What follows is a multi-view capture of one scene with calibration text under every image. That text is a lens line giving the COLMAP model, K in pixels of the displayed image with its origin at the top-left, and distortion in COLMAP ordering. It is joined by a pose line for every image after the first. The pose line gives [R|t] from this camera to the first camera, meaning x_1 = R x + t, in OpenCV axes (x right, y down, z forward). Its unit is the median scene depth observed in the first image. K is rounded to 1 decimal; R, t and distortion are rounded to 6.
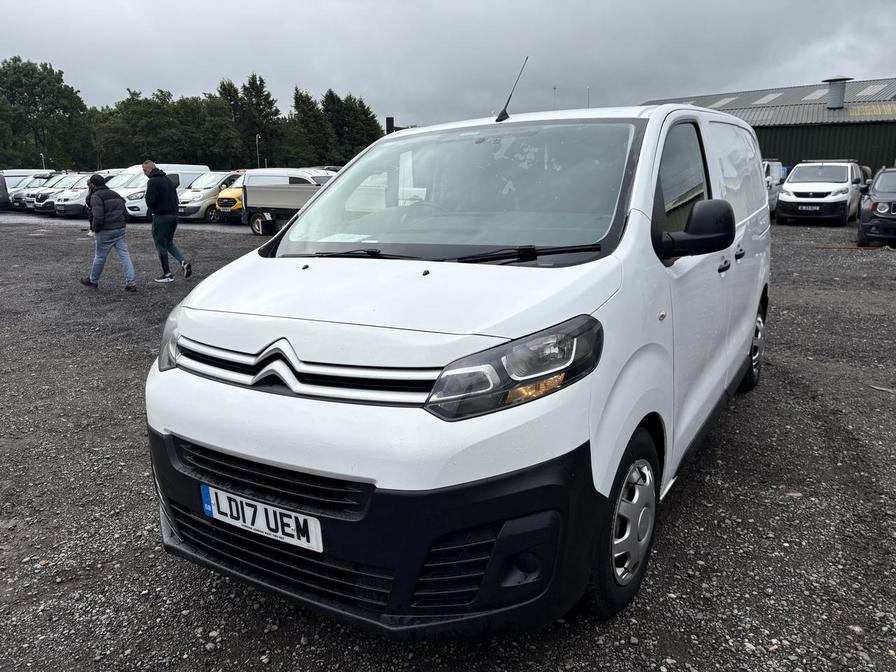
lens RADIAL K [[672.9, 0, 448.0], [0, 672.9, 336.0], [0, 0, 1]] dist [0.067136, -0.071725]
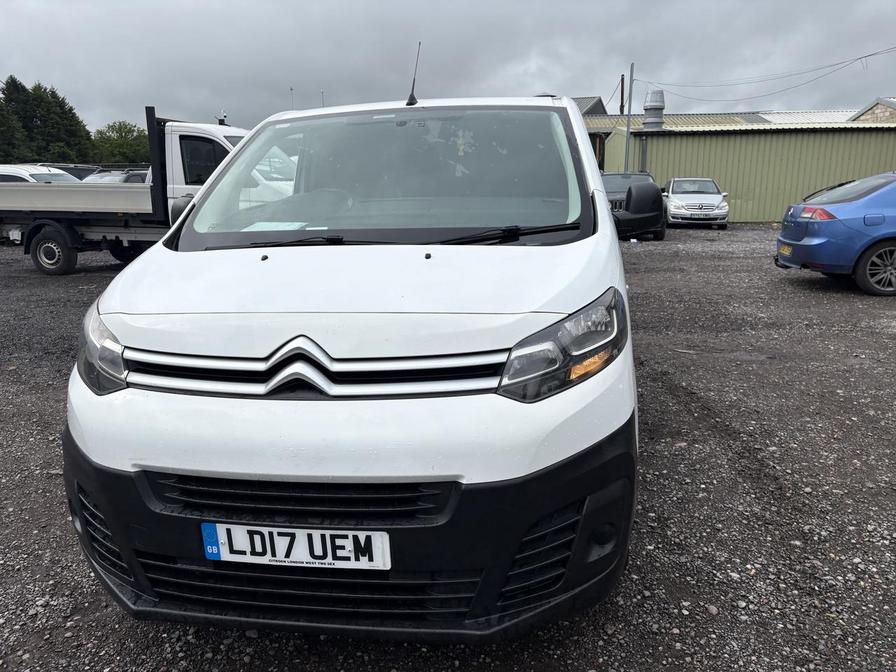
lens RADIAL K [[672.9, 0, 448.0], [0, 672.9, 336.0], [0, 0, 1]] dist [0.067136, -0.071725]
pose [[0.924559, -0.081787, 0.372159, -0.393220], [0.083996, 0.996413, 0.010302, 0.010397], [-0.371667, 0.021735, 0.928112, 0.129138]]
